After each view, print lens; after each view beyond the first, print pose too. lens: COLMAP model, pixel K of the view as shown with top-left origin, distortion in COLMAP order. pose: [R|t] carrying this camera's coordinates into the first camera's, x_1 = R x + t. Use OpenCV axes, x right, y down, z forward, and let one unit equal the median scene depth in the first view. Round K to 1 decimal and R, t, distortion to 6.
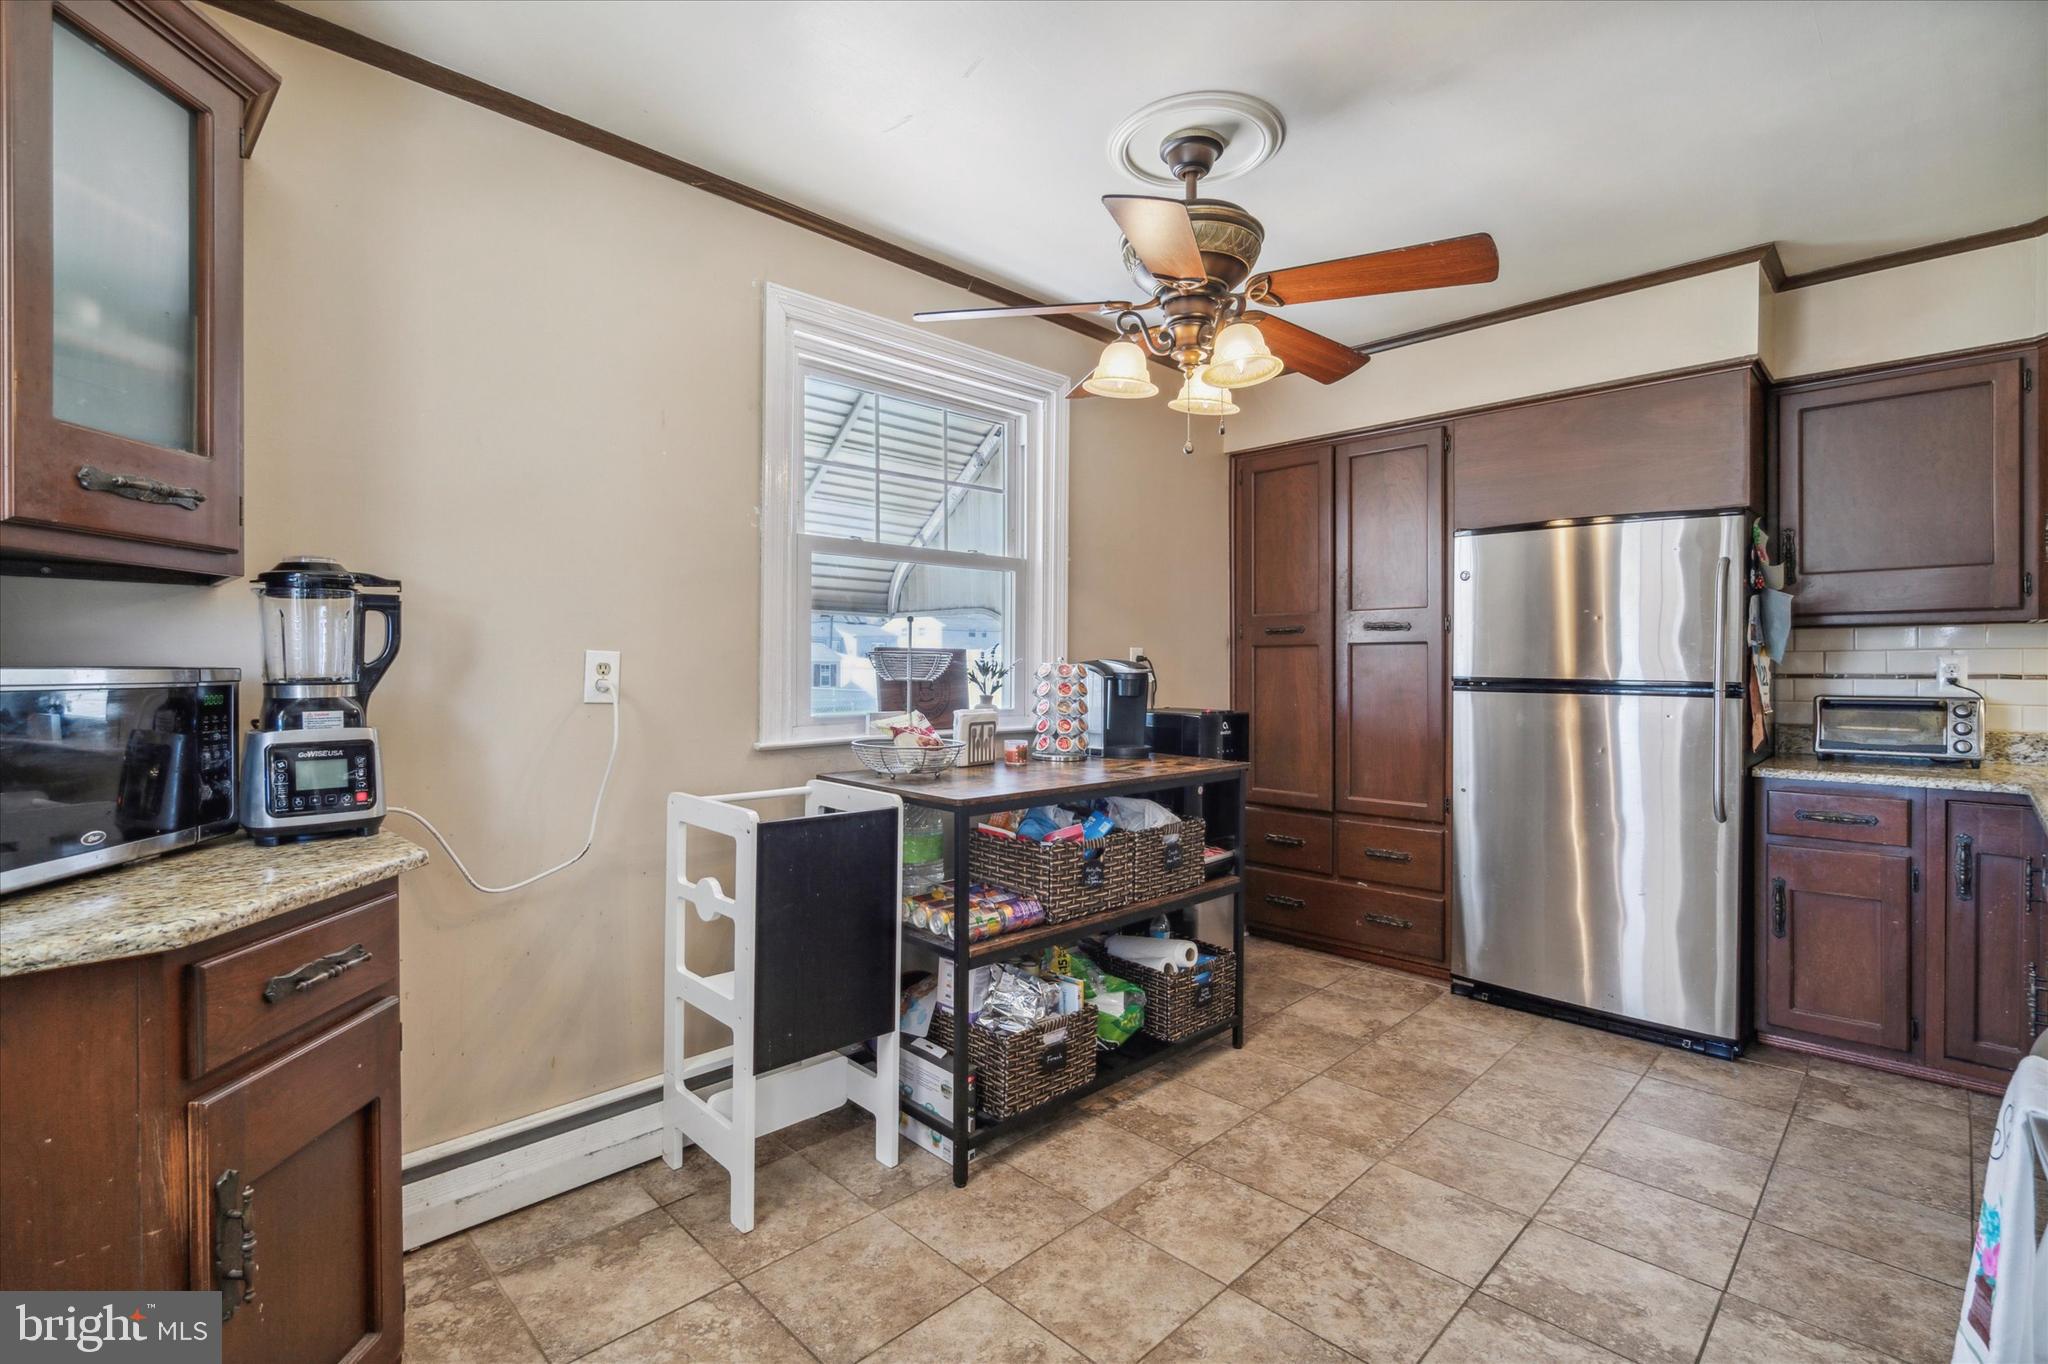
lens RADIAL K [[947.7, 0, 1014.7], [0, 947.7, 673.4], [0, 0, 1]] dist [-0.000513, 0.000548]
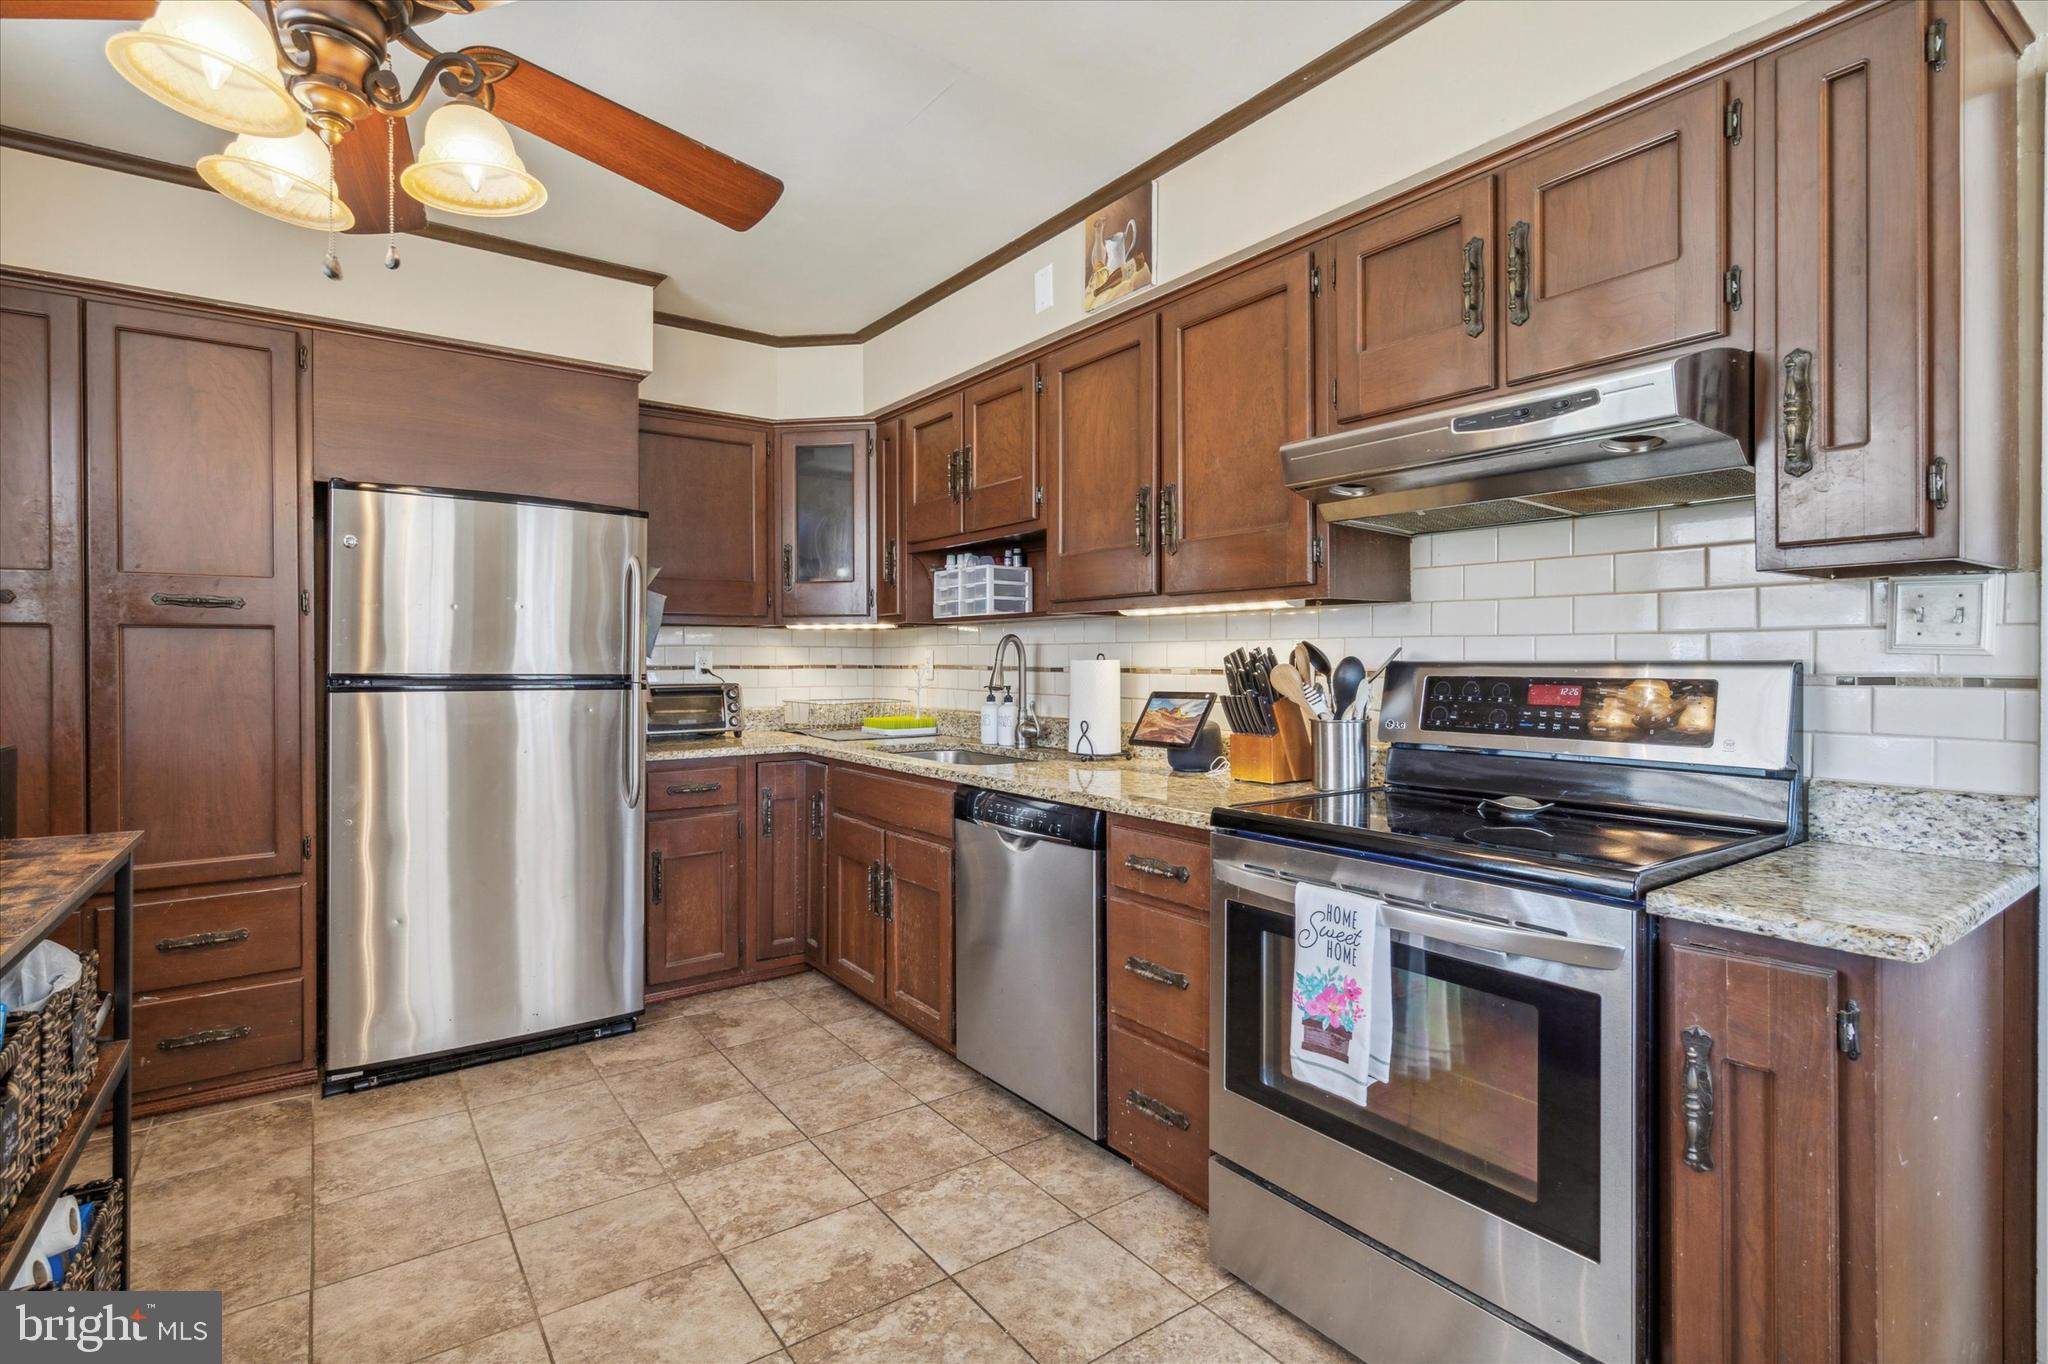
lens RADIAL K [[974.2, 0, 1018.6], [0, 974.2, 662.9], [0, 0, 1]] dist [-0.001604, 0.000381]
pose [[0.152740, -0.004015, 0.988258, -0.252373], [0.010004, 0.999947, 0.002516, -0.001625], [-0.988216, 0.009502, 0.152772, 0.405791]]
